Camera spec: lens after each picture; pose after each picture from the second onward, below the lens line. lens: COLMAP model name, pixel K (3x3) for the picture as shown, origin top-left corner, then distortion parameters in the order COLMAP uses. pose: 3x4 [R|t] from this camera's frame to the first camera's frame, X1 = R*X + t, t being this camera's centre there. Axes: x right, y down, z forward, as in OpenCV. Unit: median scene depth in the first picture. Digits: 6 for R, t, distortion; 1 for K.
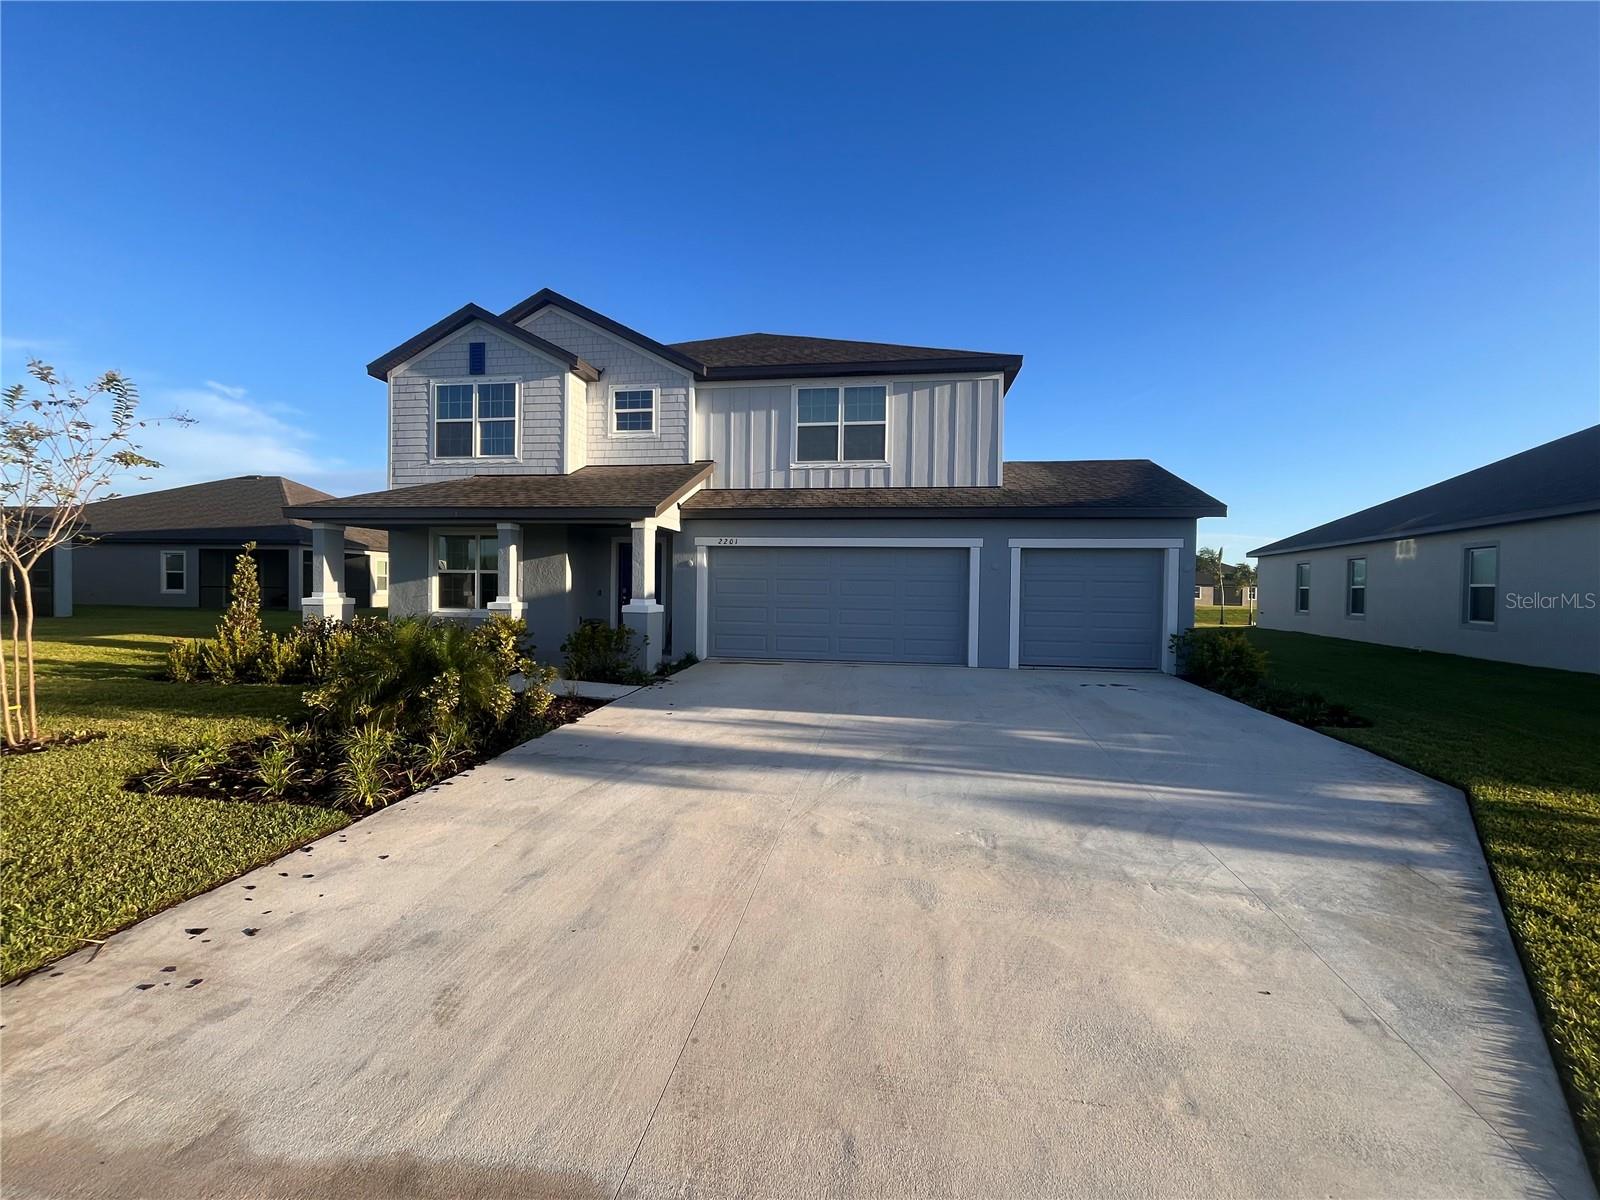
lens RADIAL K [[642.1, 0, 800.2], [0, 642.1, 598.2], [0, 0, 1]] dist [-0.001720, 0.000098]
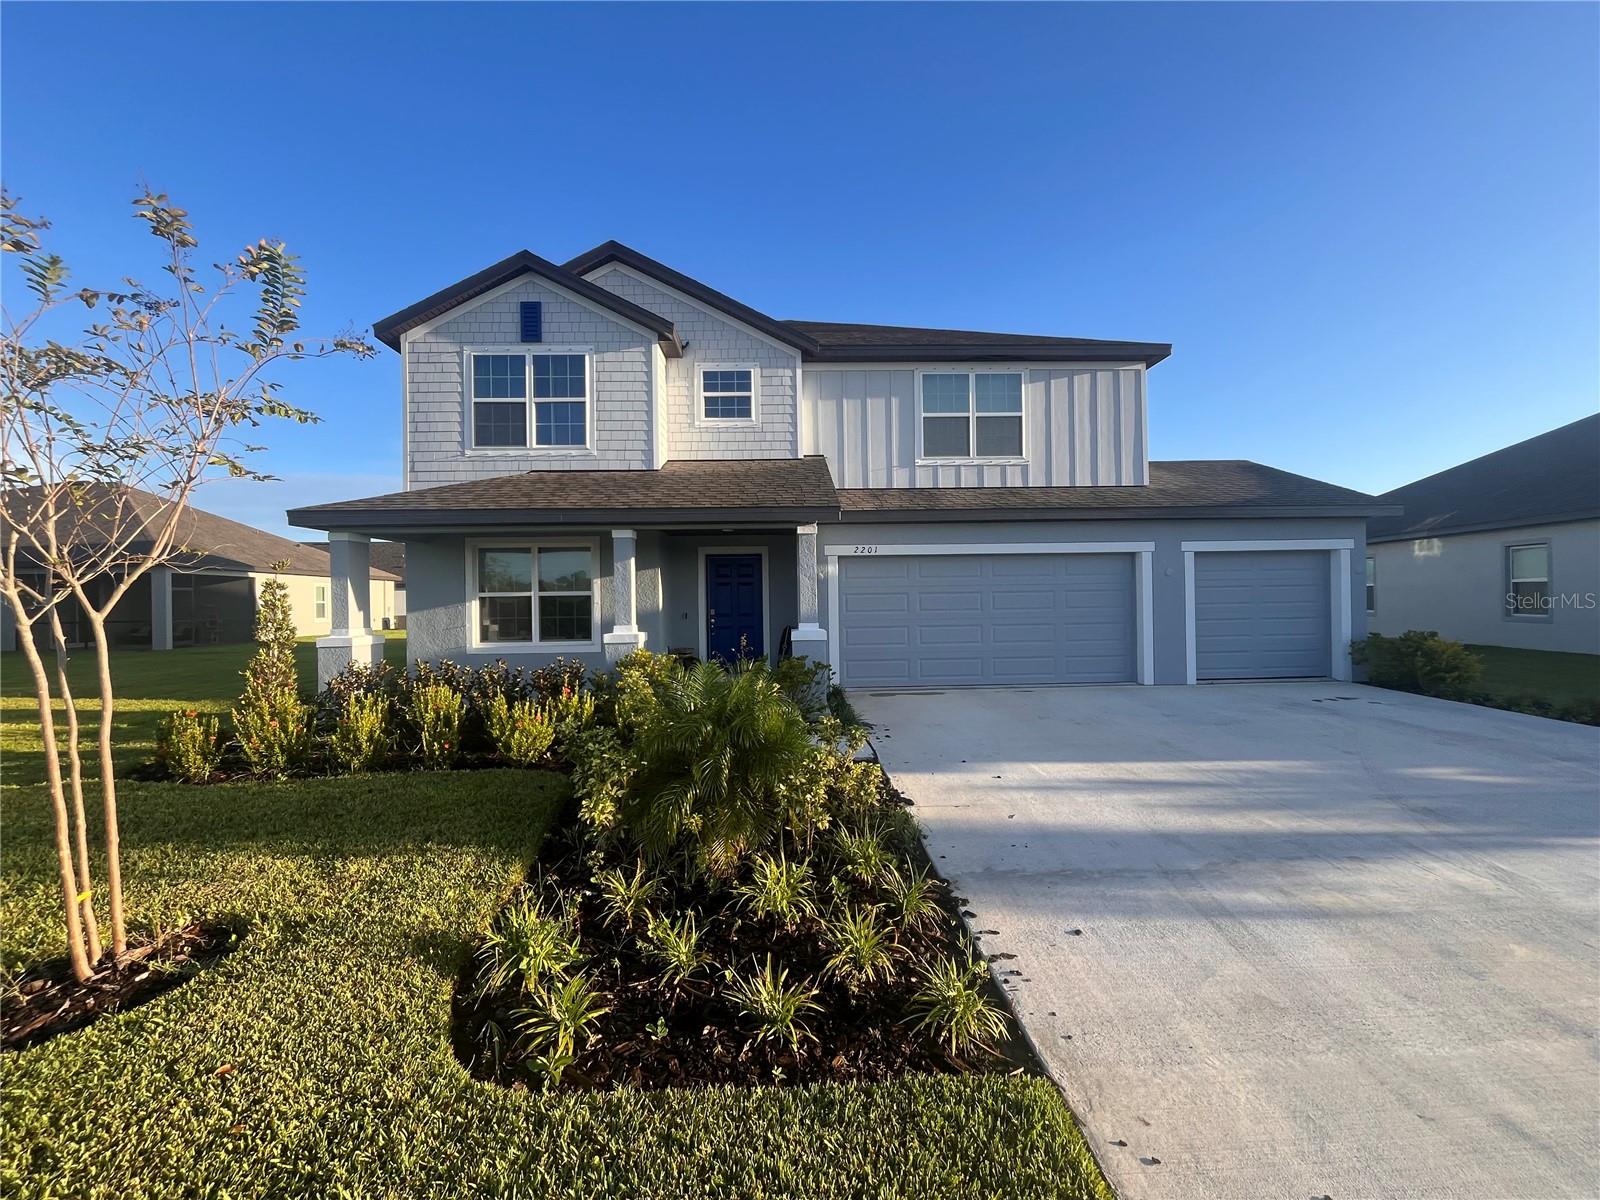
lens RADIAL K [[642.1, 0, 796.2], [0, 642.1, 599.1], [0, 0, 1]] dist [-0.001720, 0.000098]
pose [[0.983800, -0.029263, 0.176862, -0.334818], [0.032250, 0.999381, -0.014036, -0.014391], [-0.176342, 0.019512, 0.984135, 0.180632]]
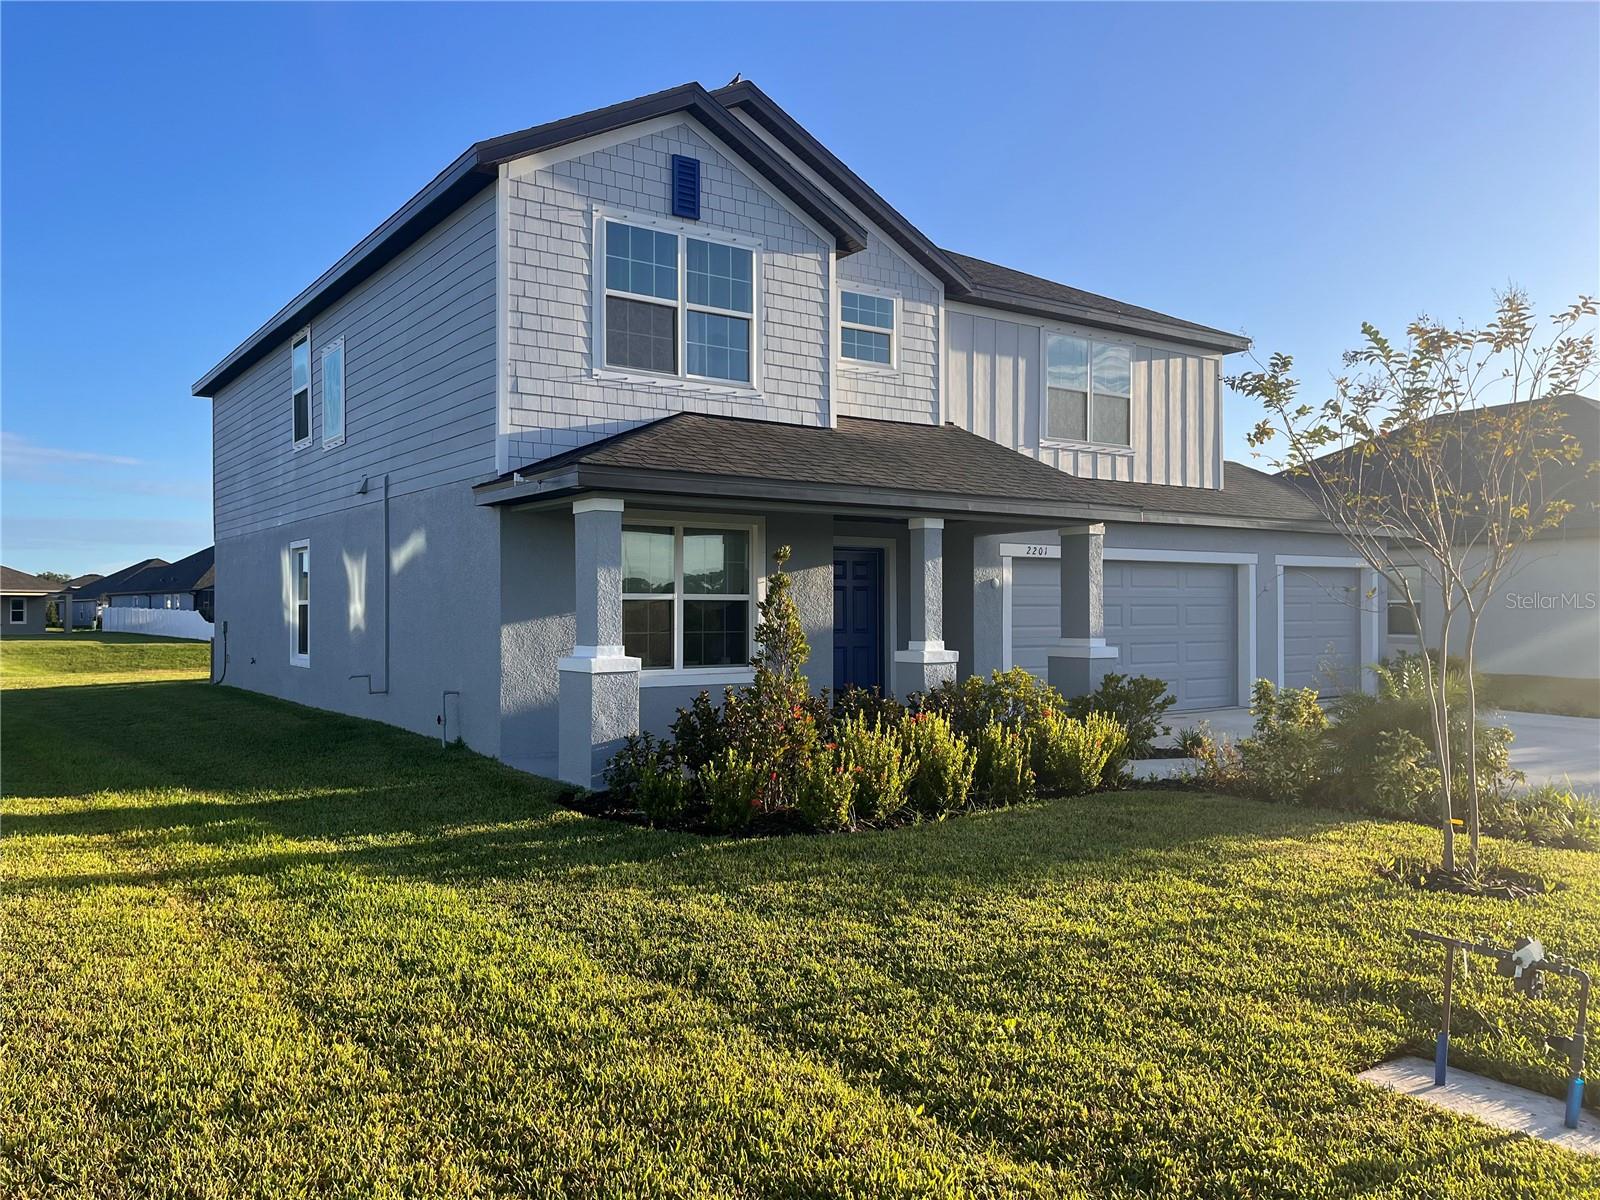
lens RADIAL K [[1224.1, 0, 801.3], [0, 1224.1, 602.8], [0, 0, 1]] dist [0.063880, -0.003685]
pose [[0.720405, -0.010485, 0.693474, -1.136226], [0.025654, 0.999604, -0.011536, -0.023262], [-0.693079, 0.026100, 0.720389, 0.224968]]
